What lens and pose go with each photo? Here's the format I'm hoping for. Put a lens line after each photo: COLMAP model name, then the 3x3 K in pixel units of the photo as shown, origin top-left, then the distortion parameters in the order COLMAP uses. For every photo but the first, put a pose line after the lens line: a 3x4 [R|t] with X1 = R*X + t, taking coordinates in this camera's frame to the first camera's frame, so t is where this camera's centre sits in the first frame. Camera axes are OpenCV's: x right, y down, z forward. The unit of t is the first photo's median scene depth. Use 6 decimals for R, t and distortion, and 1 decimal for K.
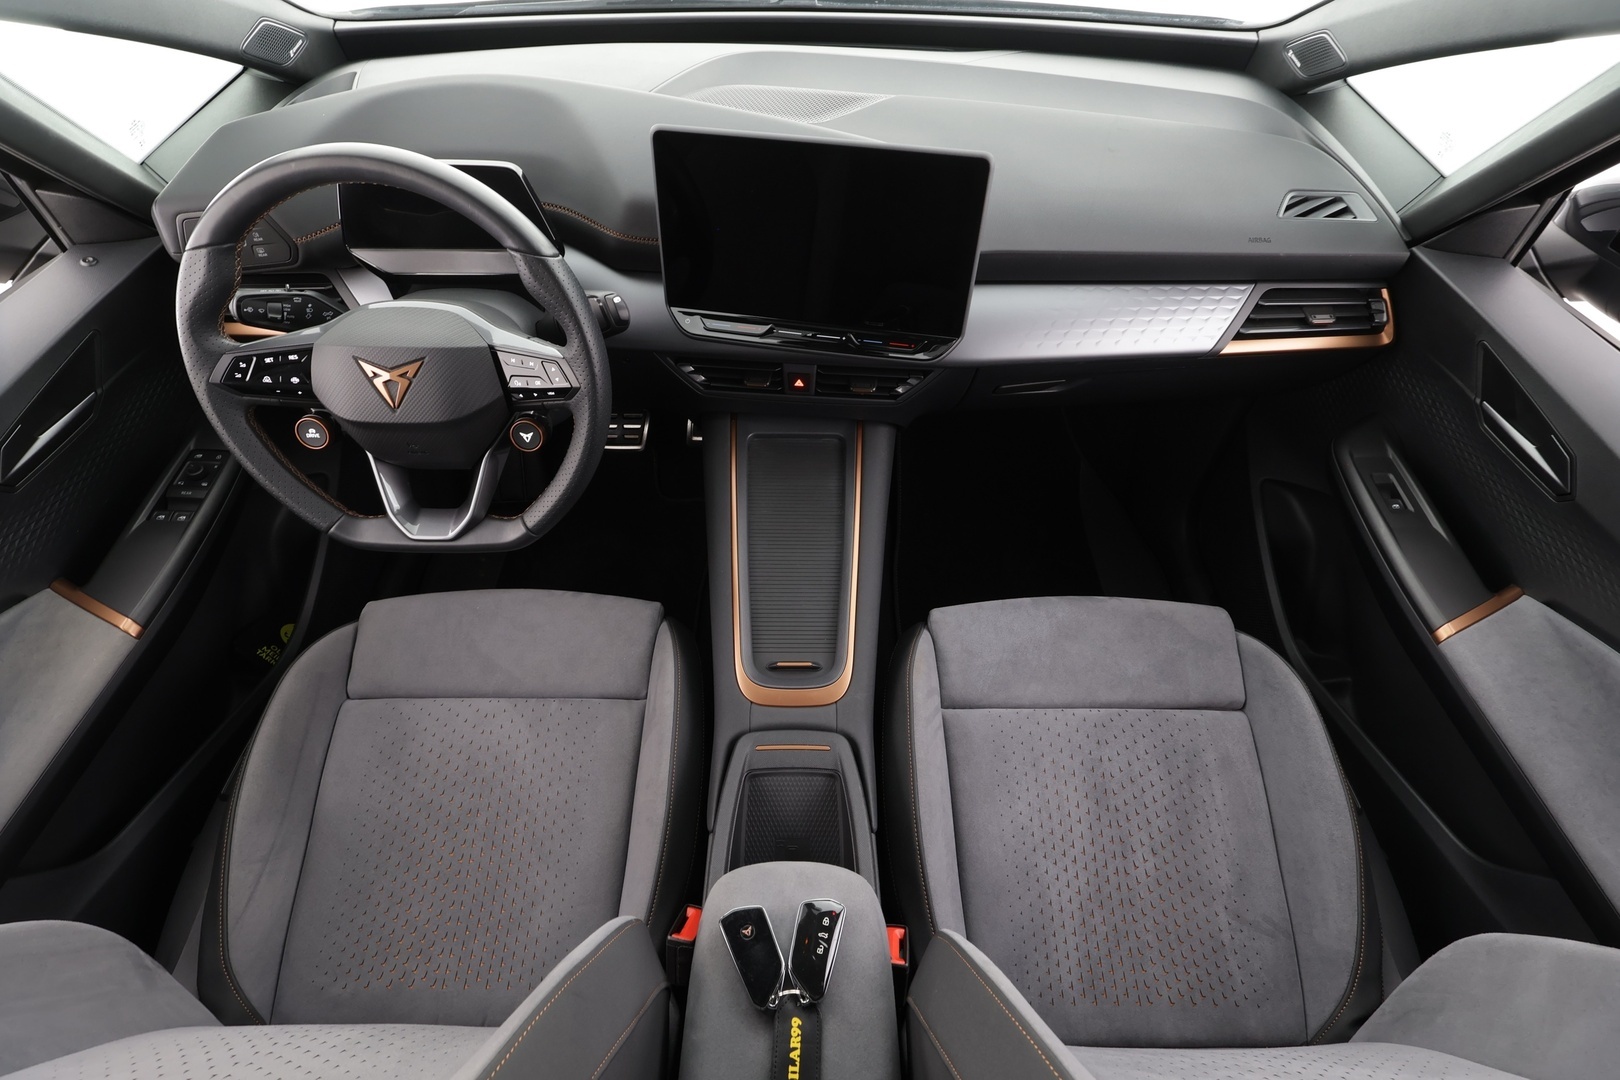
lens RADIAL K [[747.4, 0, 804.8], [0, 747.4, 543.9], [0, 0, 1]] dist [-0.000700, -0.000114]
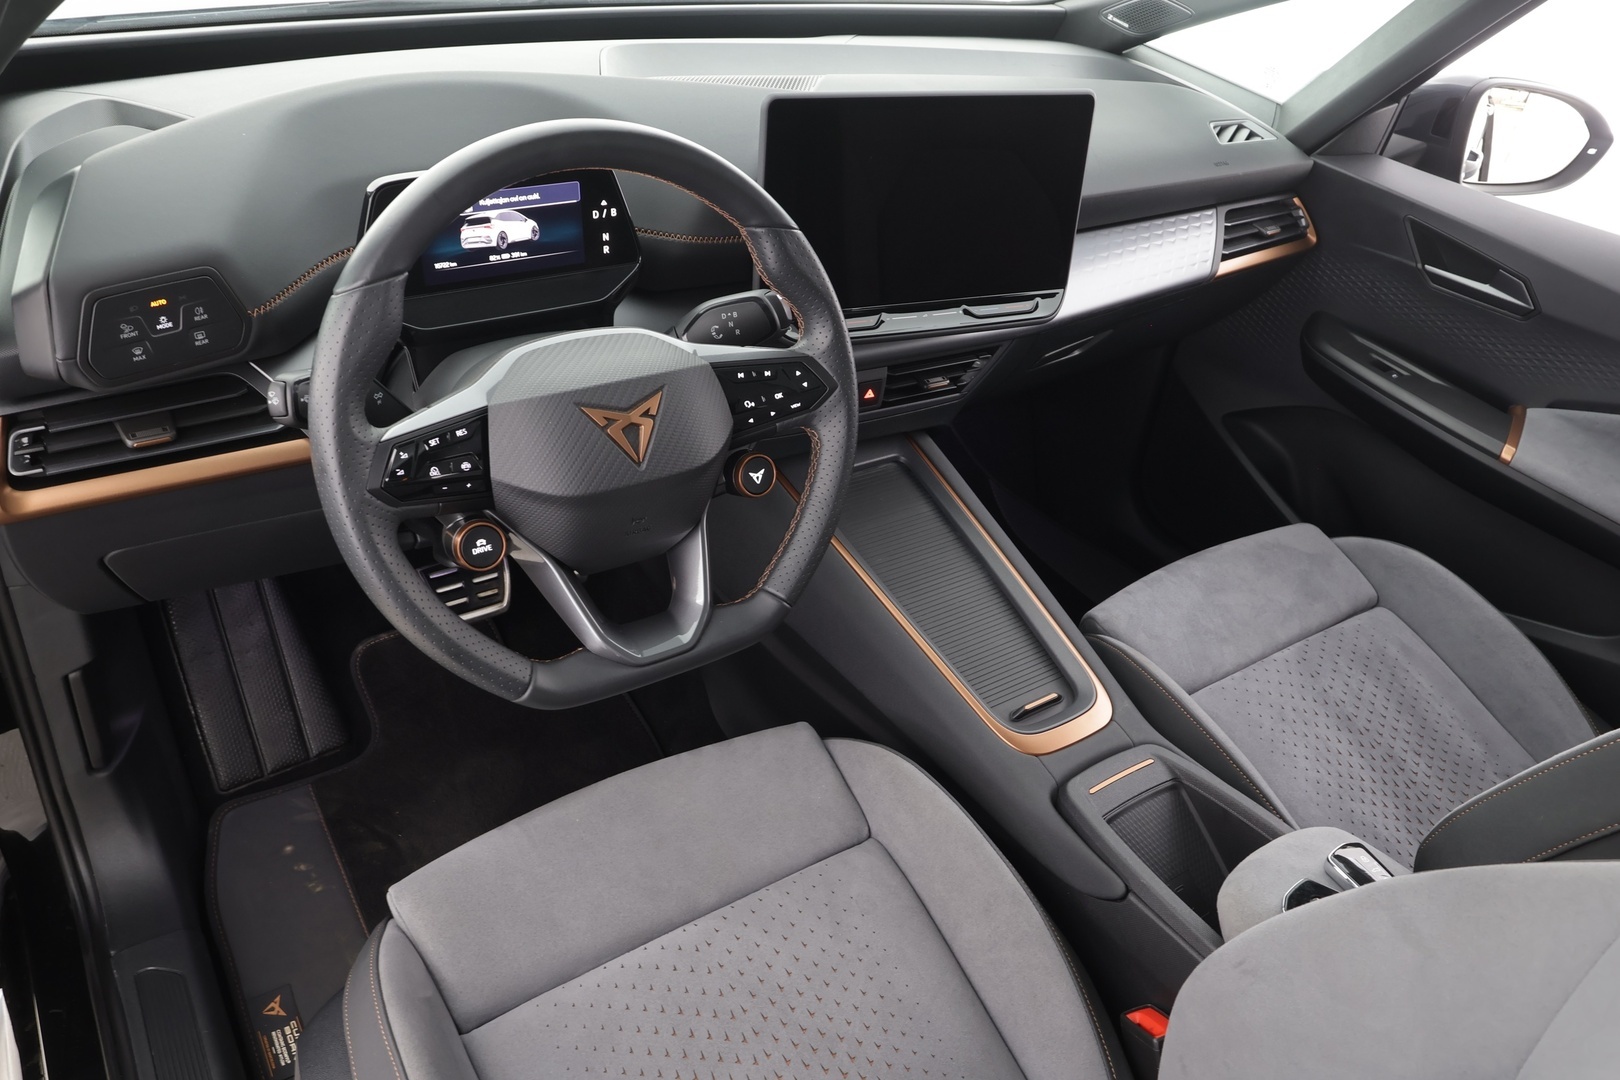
lens RADIAL K [[1149.0, 0, 809.9], [0, 1149.0, 544.0], [0, 0, 1]] dist [0.000649, -0.001292]
pose [[0.831455, -0.264027, 0.488848, -0.803729], [0.364266, 0.923425, -0.120817, 0.068221], [-0.419516, 0.278524, 0.863962, 0.005630]]
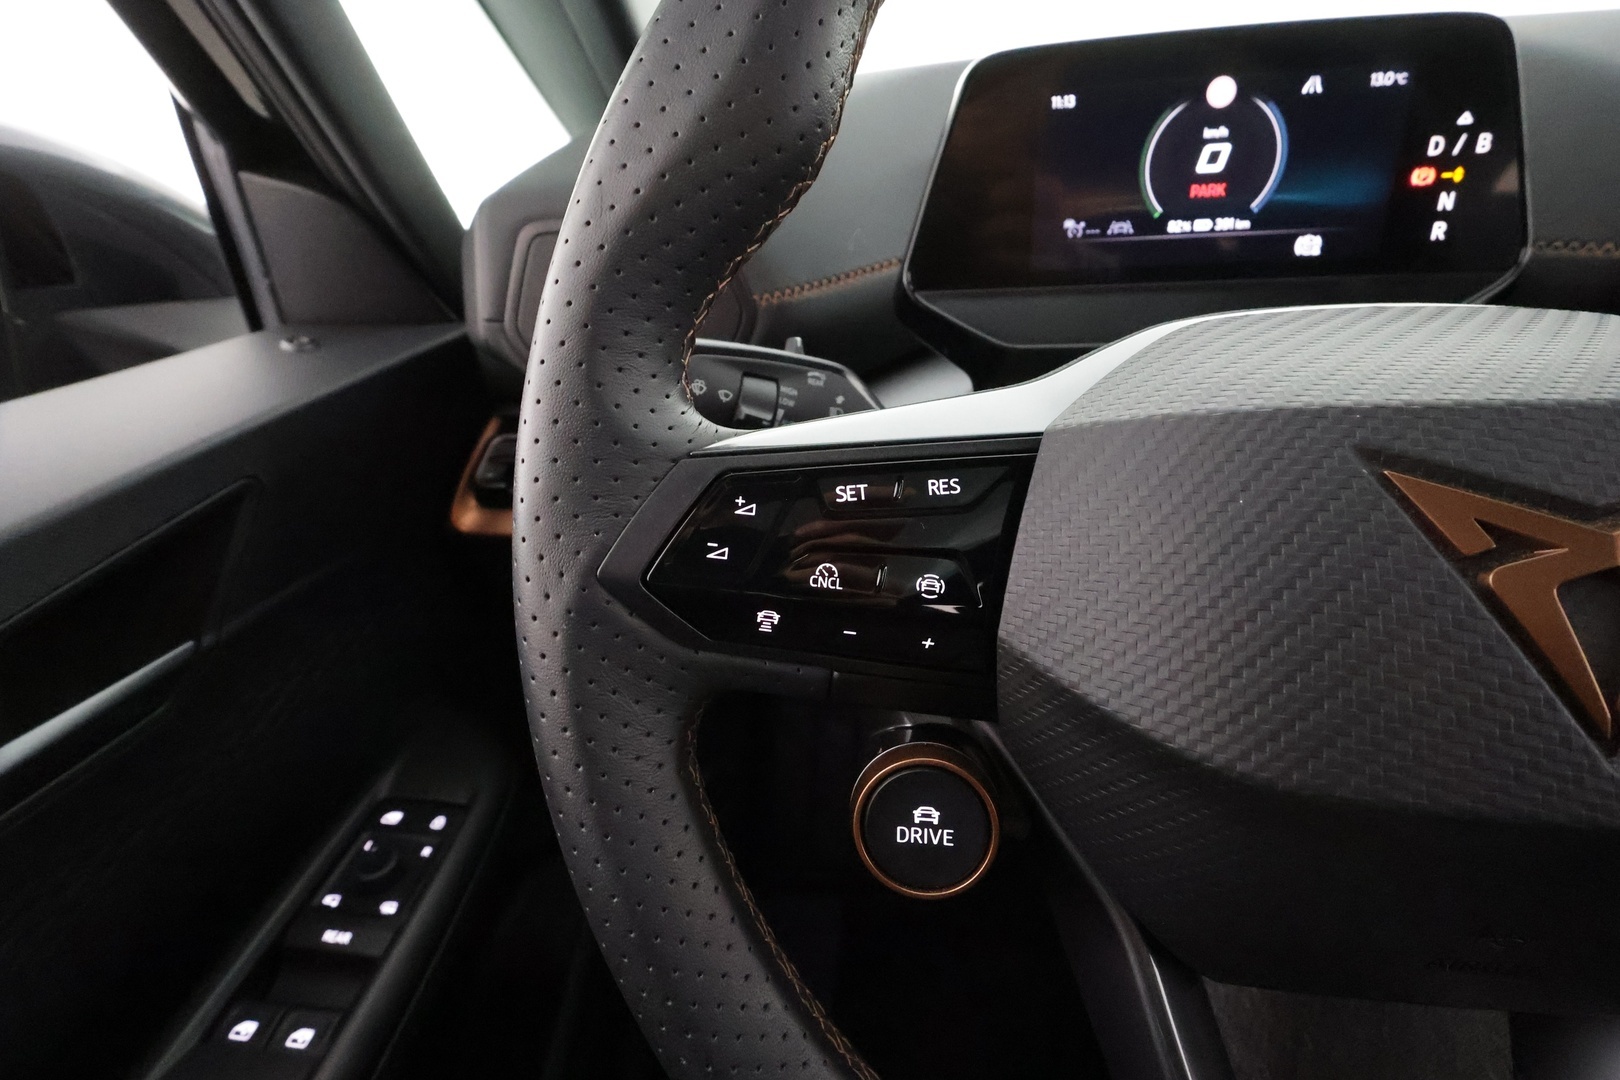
lens RADIAL K [[747.4, 0, 804.8], [0, 747.4, 543.9], [0, 0, 1]] dist [-0.000700, -0.000114]
pose [[0.987931, 0.002472, -0.154878, -0.581693], [-0.063183, 0.919339, -0.388360, -0.120130], [0.141426, 0.393459, 0.908399, 0.668725]]
